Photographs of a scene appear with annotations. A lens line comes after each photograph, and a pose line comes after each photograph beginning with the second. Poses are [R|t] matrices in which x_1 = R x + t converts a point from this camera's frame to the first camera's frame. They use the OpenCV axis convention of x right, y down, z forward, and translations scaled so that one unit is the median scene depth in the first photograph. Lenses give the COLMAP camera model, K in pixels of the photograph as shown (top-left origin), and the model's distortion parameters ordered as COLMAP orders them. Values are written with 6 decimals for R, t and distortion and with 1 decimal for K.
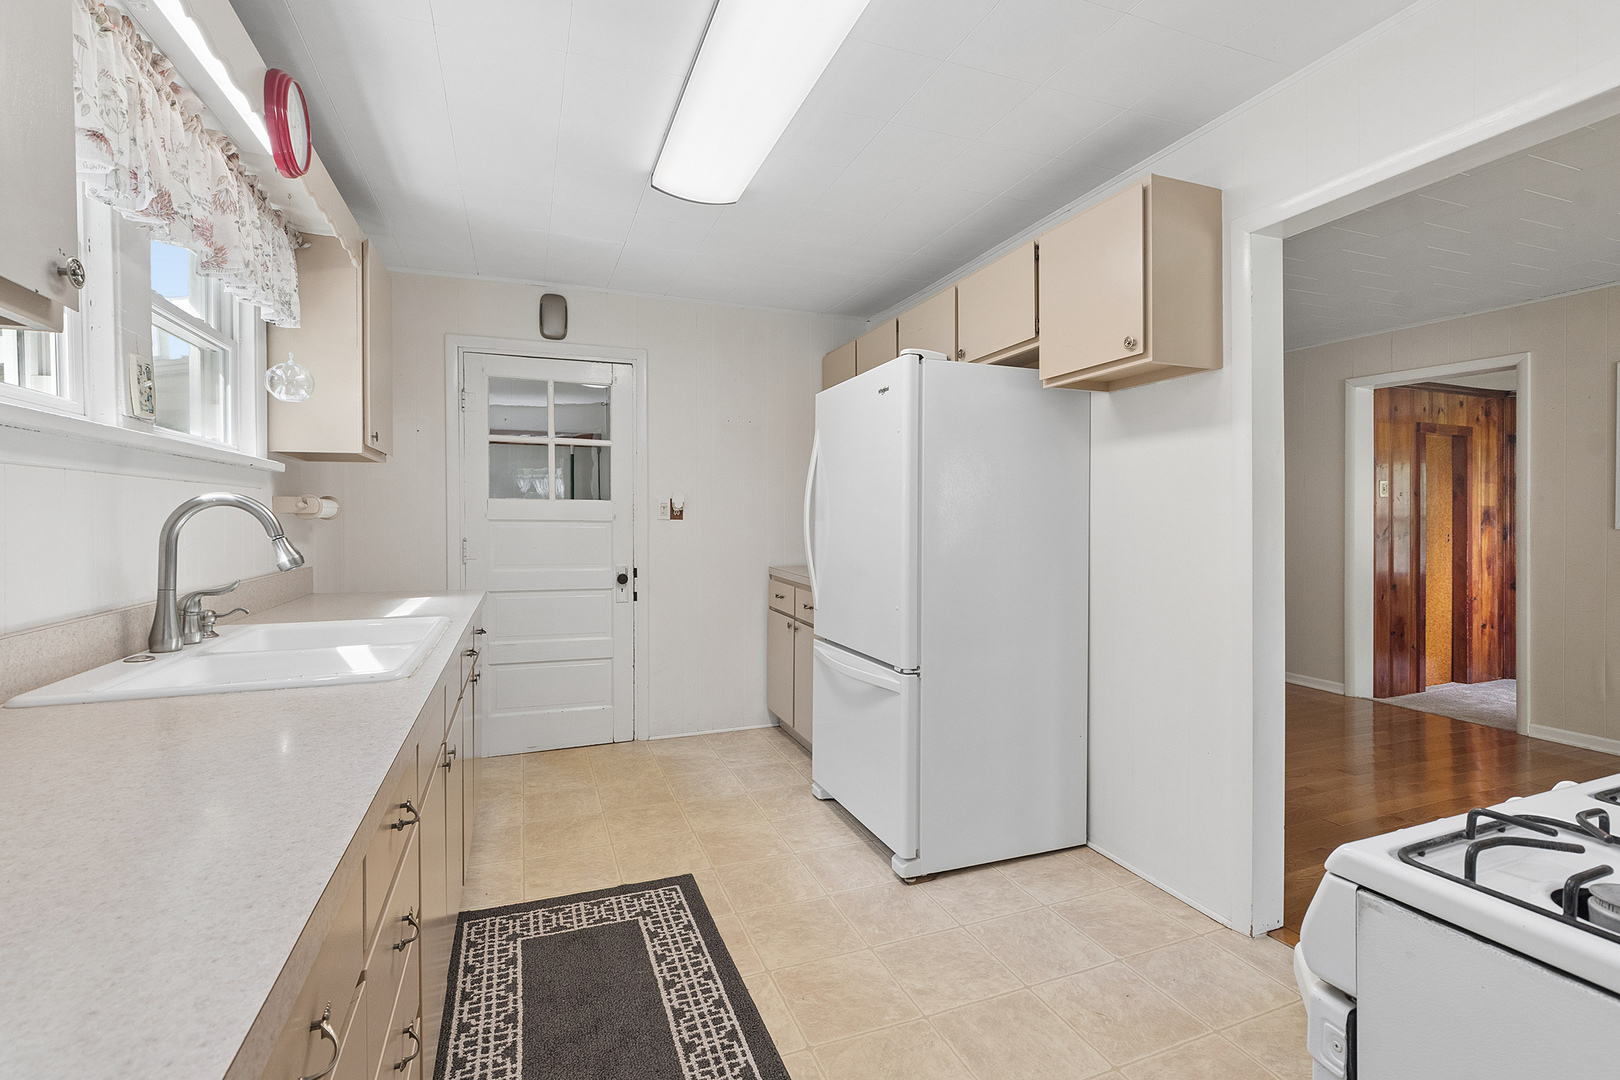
lens RADIAL K [[729.5, 0, 805.1], [0, 729.5, 540.6], [0, 0, 1]] dist [-0.003537, 0.000759]
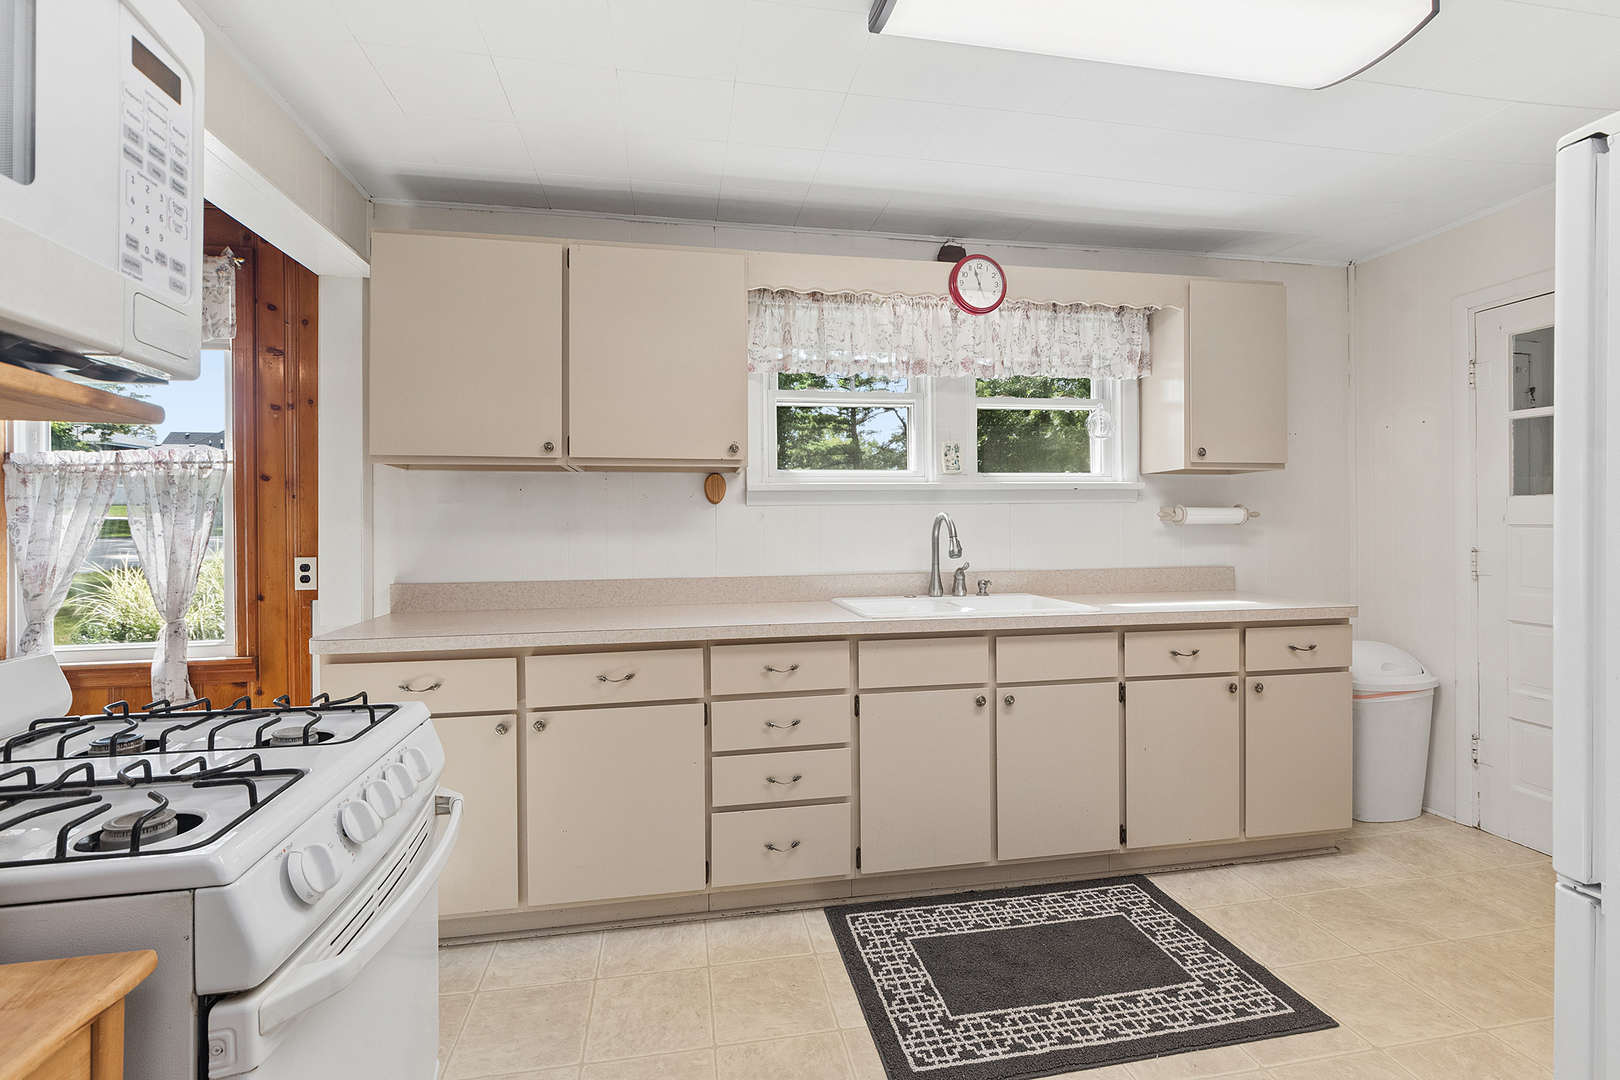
lens RADIAL K [[729.5, 0, 805.1], [0, 729.5, 540.6], [0, 0, 1]] dist [-0.003537, 0.000759]
pose [[-0.184033, 0.027790, -0.982527, 0.664068], [-0.025413, 0.999132, 0.033020, -0.030046], [0.982592, 0.031046, -0.183167, 0.633050]]
